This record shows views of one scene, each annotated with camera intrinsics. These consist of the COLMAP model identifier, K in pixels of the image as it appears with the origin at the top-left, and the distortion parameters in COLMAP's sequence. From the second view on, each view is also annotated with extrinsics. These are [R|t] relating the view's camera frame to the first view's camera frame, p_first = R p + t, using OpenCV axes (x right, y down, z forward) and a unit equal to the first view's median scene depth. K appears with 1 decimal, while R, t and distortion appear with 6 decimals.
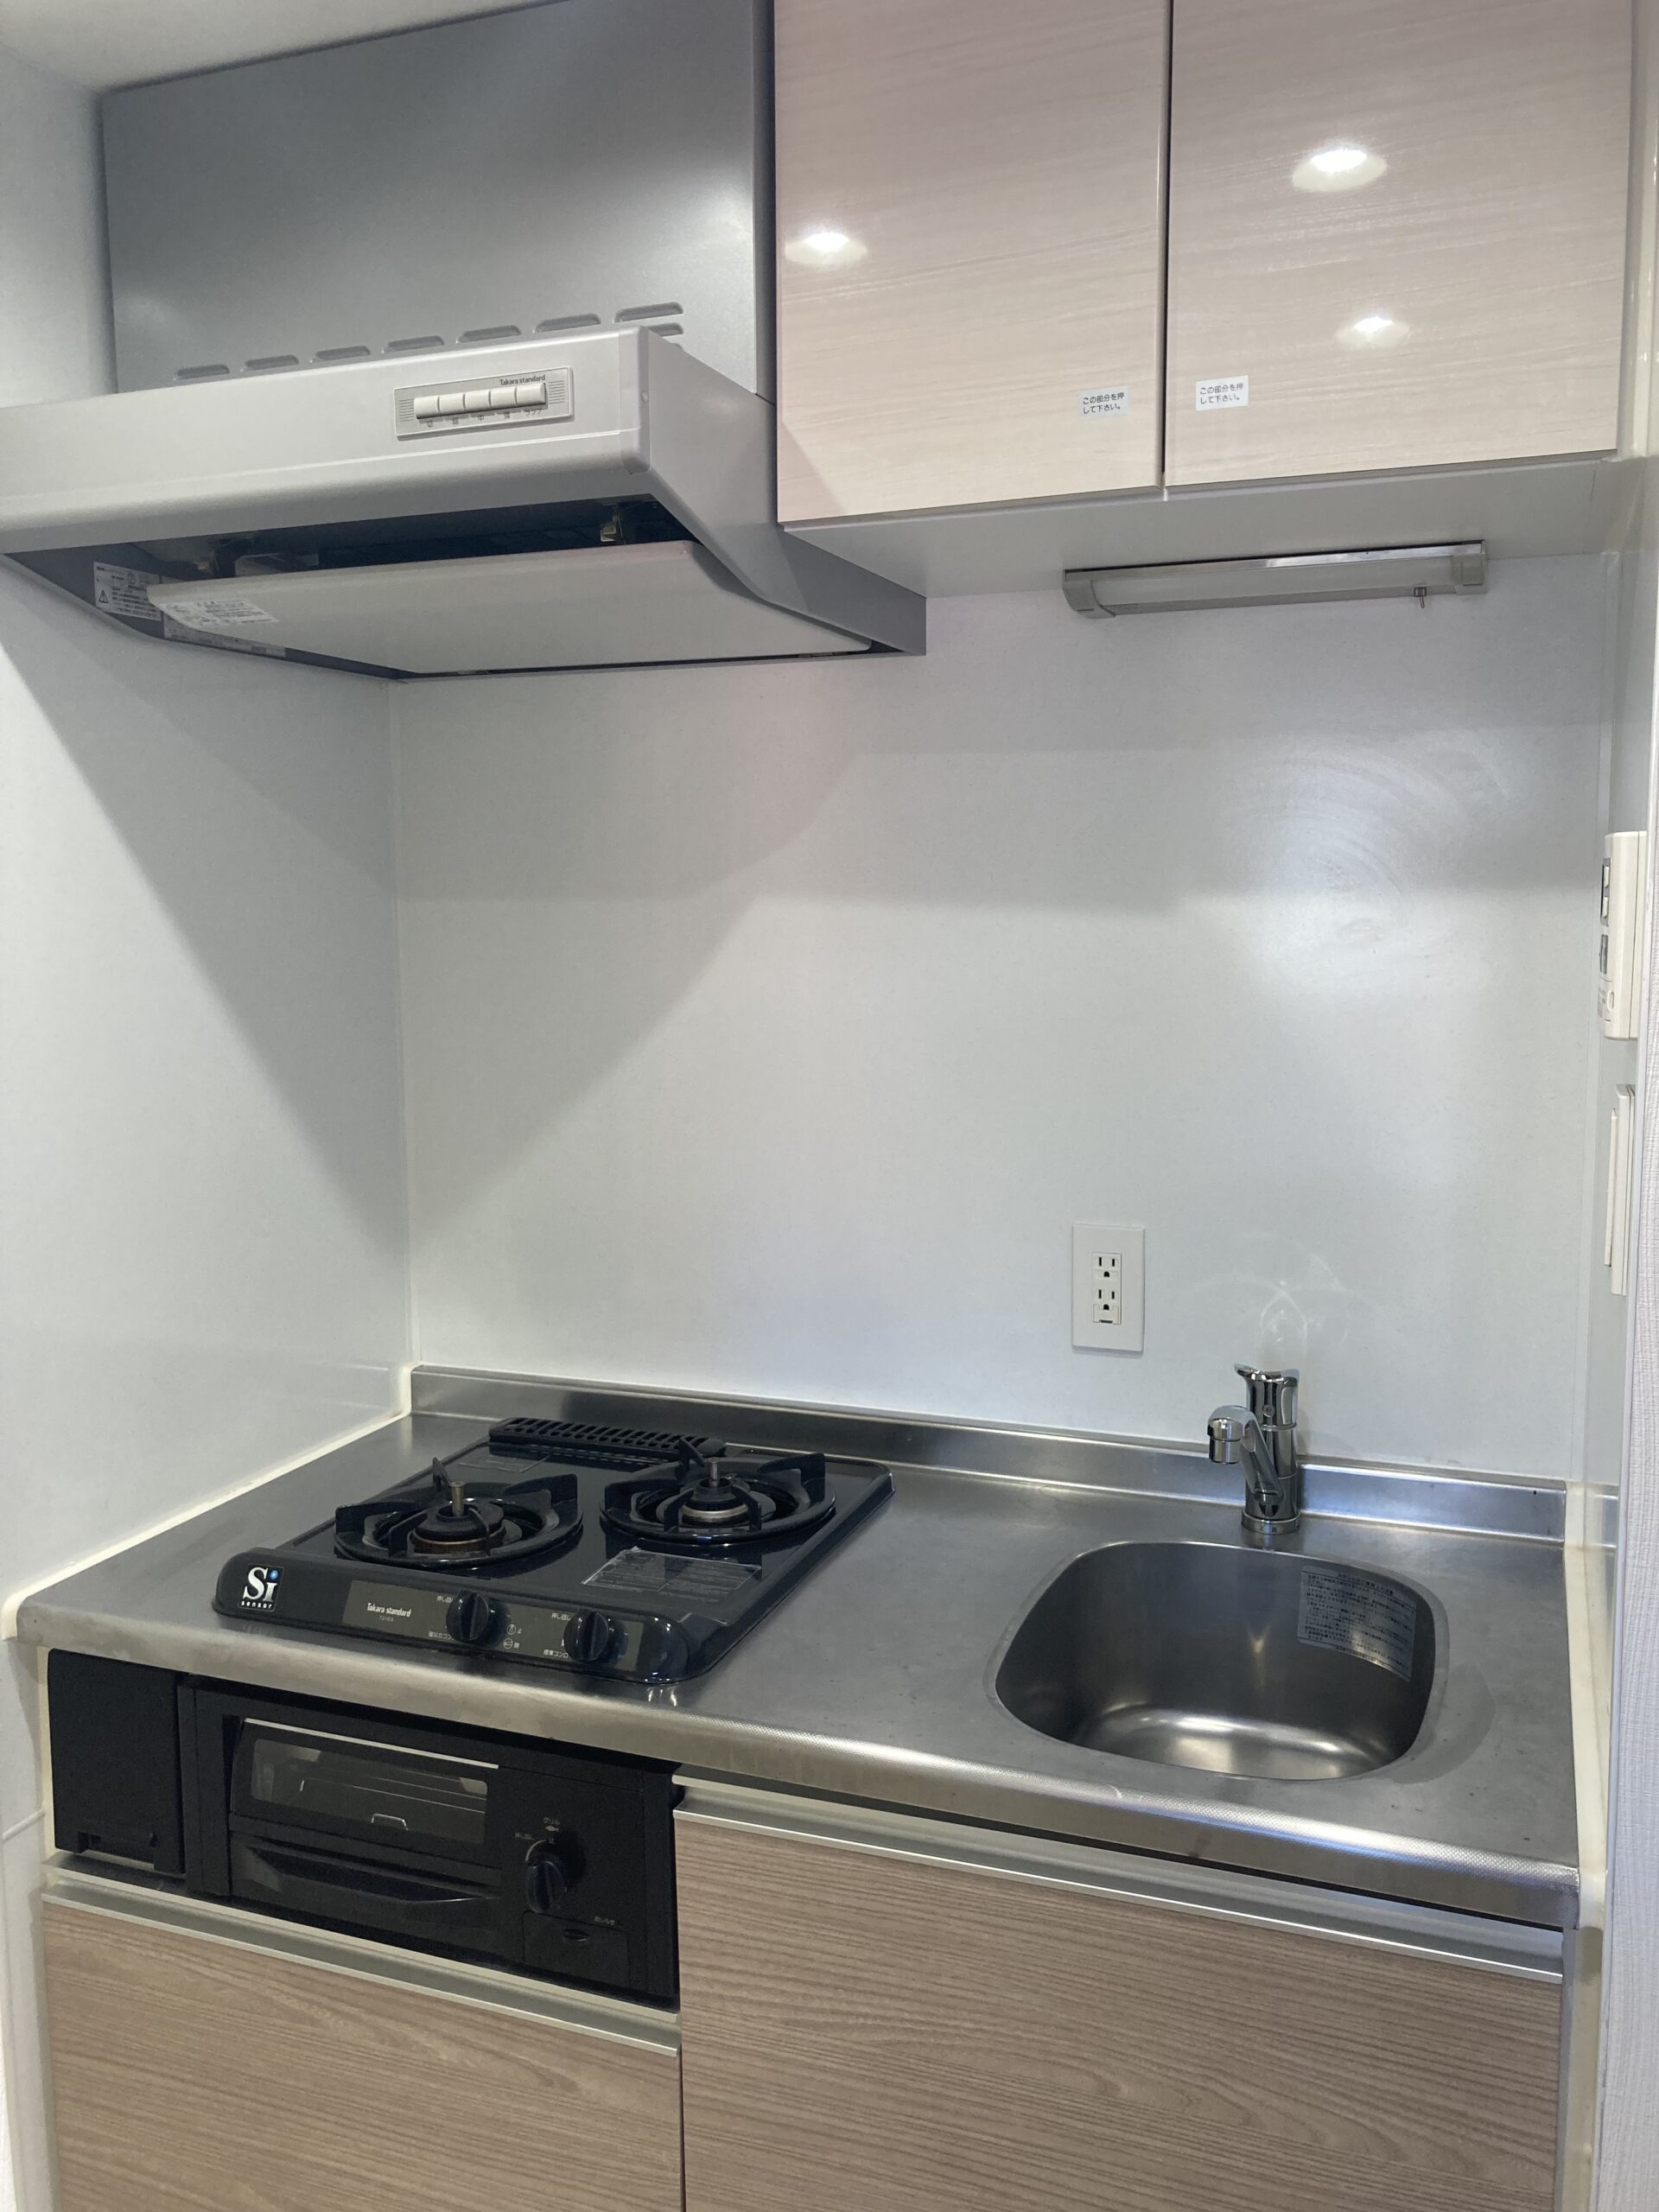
lens RADIAL K [[1876.2, 0, 829.5], [0, 1876.2, 1106.0], [0, 0, 1]] dist [0.016540, 0.003239]
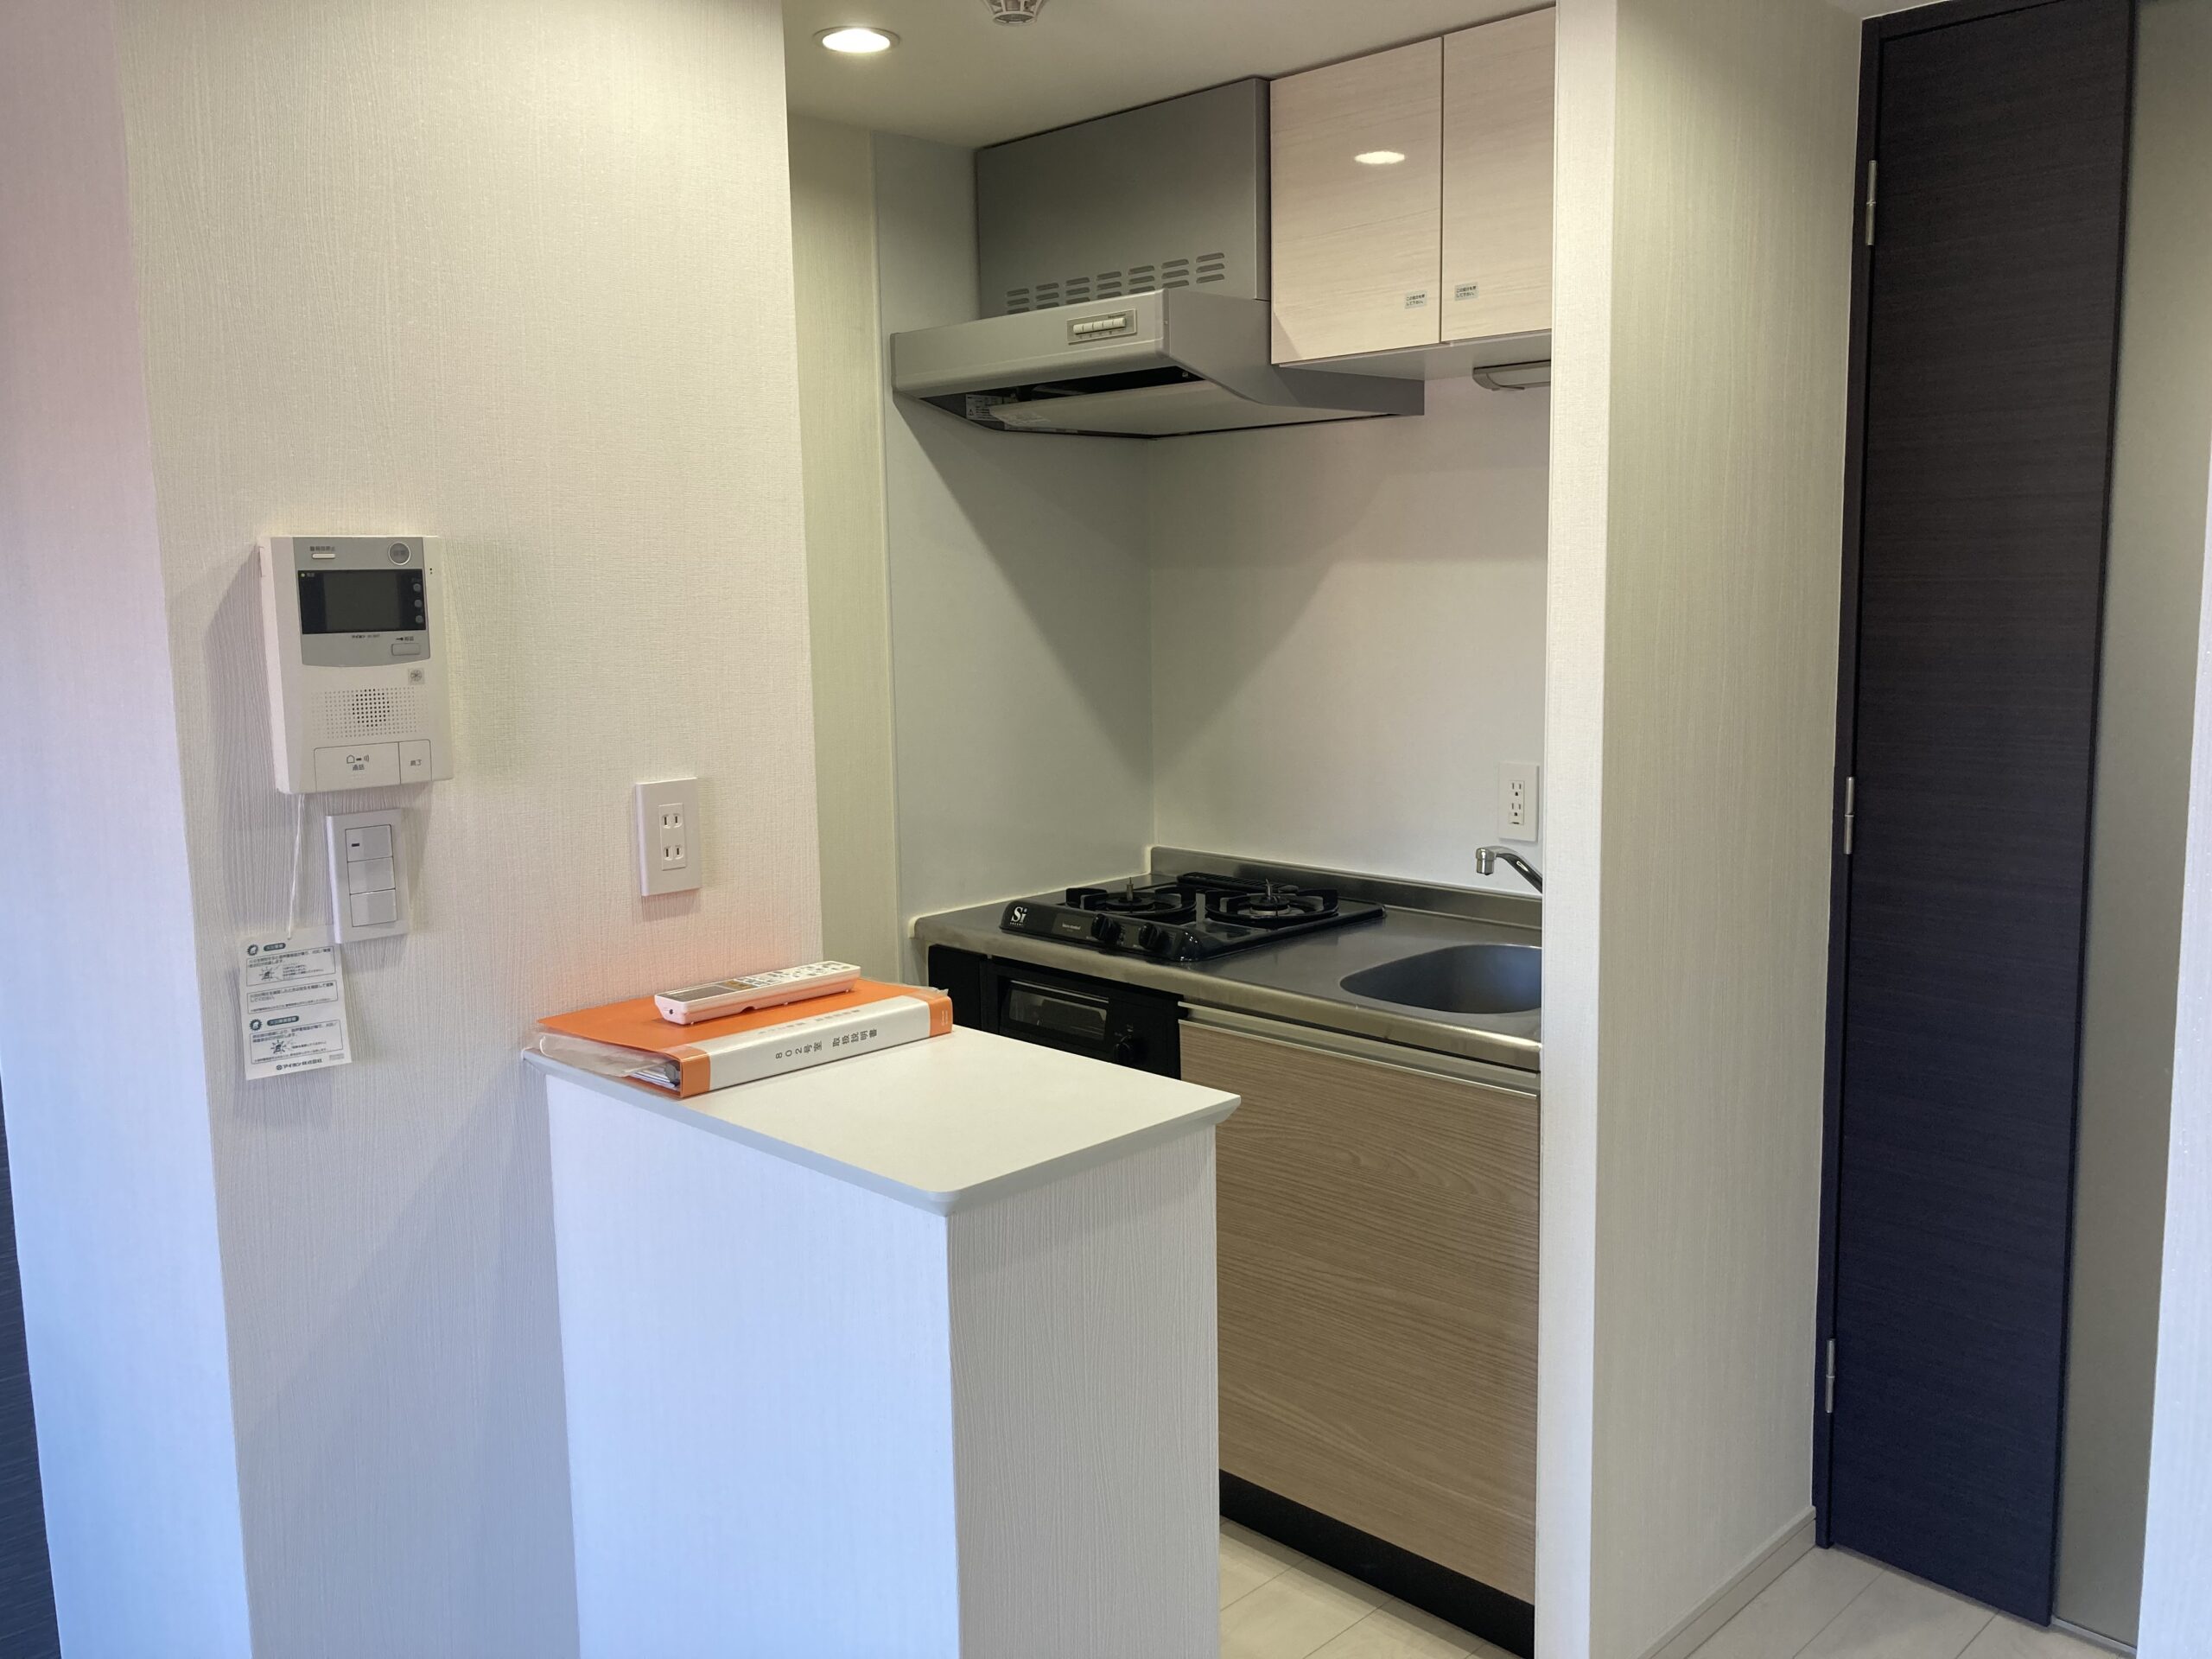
lens RADIAL K [[1815.4, 0, 1106.0], [0, 1815.4, 829.5], [0, 0, 1]] dist [0.142732, 0.000127]
pose [[0.916096, 0.050608, -0.397752, 0.581838], [-0.039182, 0.998554, 0.036807, 0.097000], [0.399040, -0.018134, 0.916754, -0.776242]]
